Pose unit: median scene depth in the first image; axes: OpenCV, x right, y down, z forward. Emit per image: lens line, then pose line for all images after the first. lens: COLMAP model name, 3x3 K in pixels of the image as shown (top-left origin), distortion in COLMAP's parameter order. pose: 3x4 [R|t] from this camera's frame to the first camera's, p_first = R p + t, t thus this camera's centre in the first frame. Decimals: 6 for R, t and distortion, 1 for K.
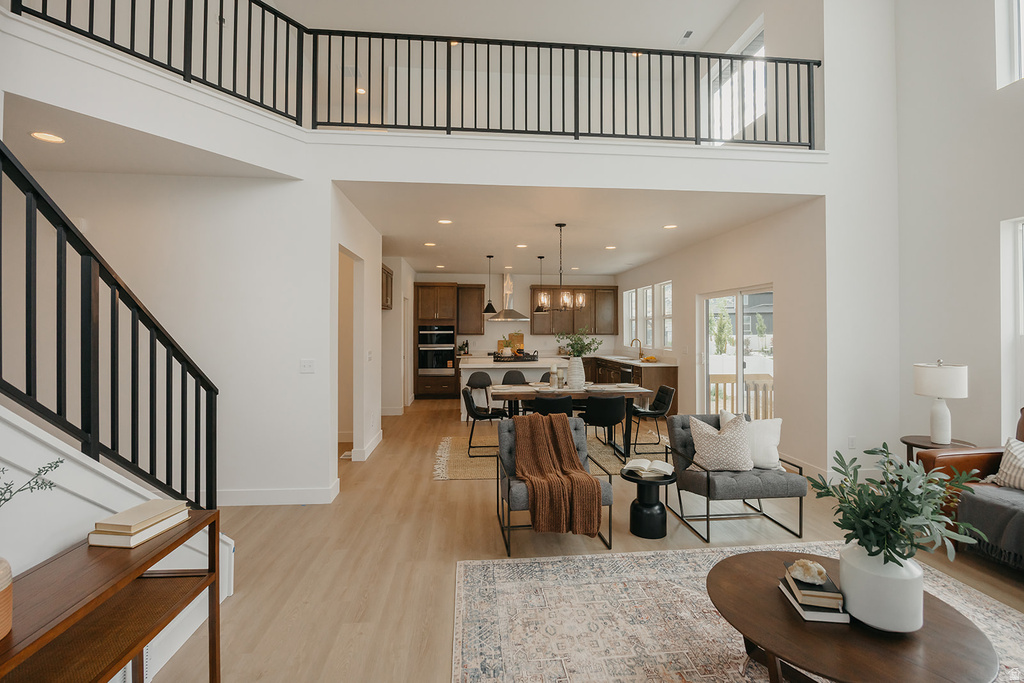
lens RADIAL K [[466.4, 0, 517.2], [0, 466.4, 332.1], [0, 0, 1]] dist [-0.019757, 0.000242]
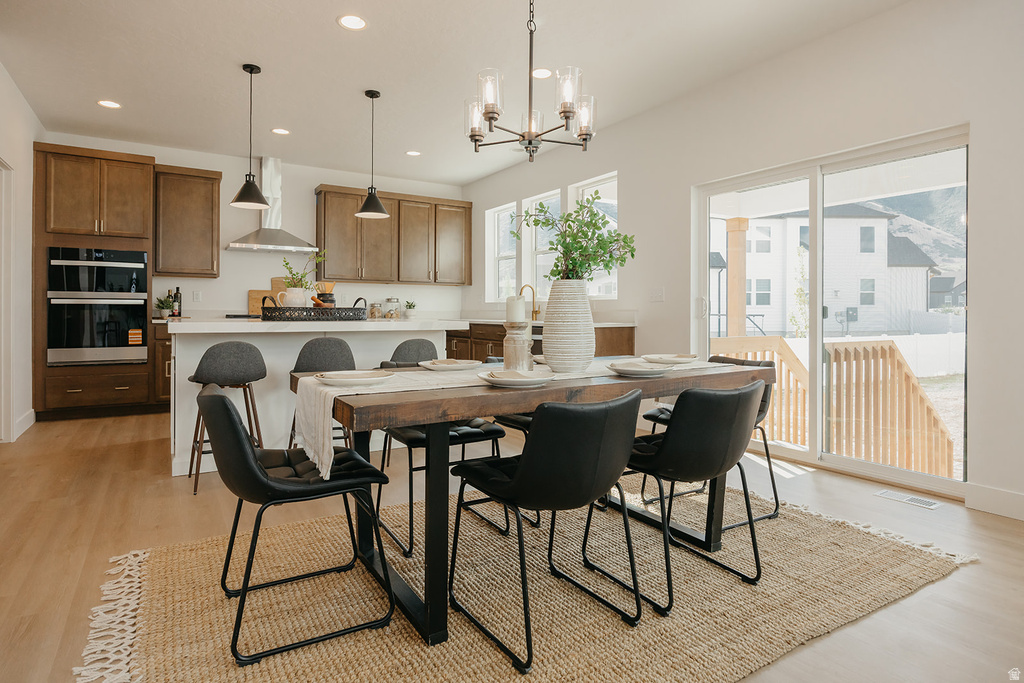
lens RADIAL K [[557.7, 0, 506.3], [0, 557.7, 316.3], [0, 0, 1]] dist [-0.007644, -0.002399]
pose [[0.900623, 0.000767, 0.434601, -0.069984], [-0.003708, 0.999976, 0.005920, 0.055750], [-0.434586, -0.006943, 0.900604, 0.461601]]
